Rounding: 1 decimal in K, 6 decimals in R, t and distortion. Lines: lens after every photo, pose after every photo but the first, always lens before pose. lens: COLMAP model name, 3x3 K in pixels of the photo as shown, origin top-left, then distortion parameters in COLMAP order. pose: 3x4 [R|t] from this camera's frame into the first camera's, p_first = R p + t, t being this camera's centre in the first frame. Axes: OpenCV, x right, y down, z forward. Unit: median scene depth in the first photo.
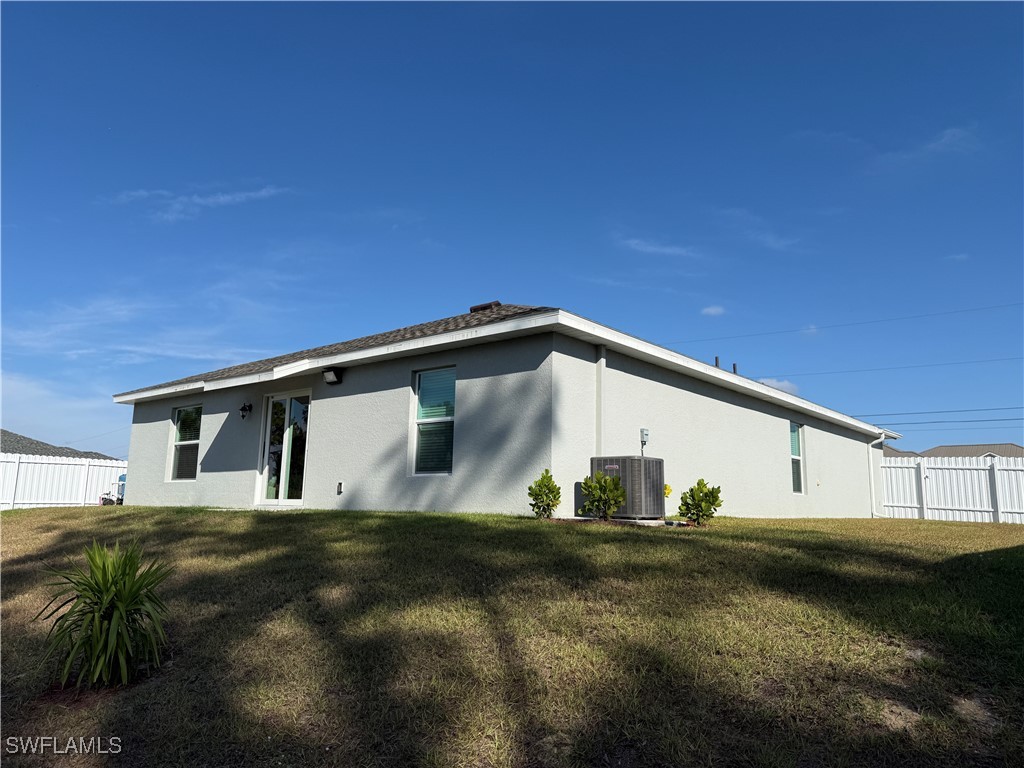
lens RADIAL K [[736.1, 0, 512.0], [0, 736.1, 384.0], [0, 0, 1]] dist [0.078732, -0.088989]
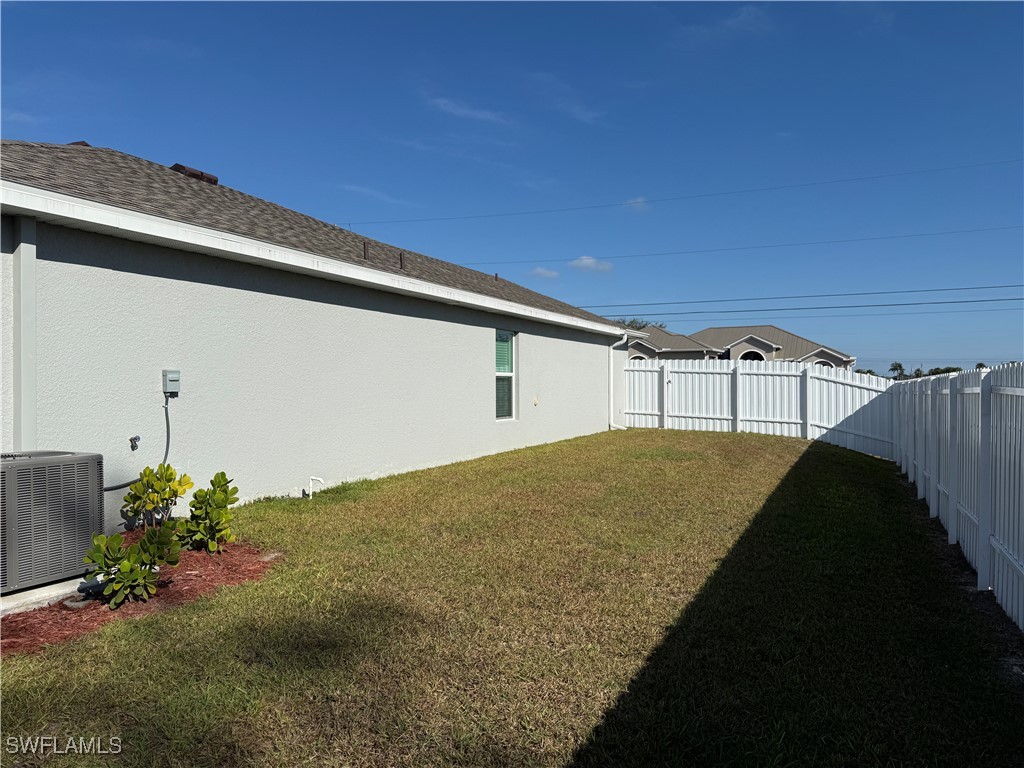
lens RADIAL K [[736.1, 0, 512.0], [0, 736.1, 384.0], [0, 0, 1]] dist [0.078732, -0.088989]
pose [[0.969355, -0.017116, 0.245068, 0.157117], [-0.025443, 0.985211, 0.169447, -0.017674], [-0.244344, -0.170489, 0.954583, 0.205133]]
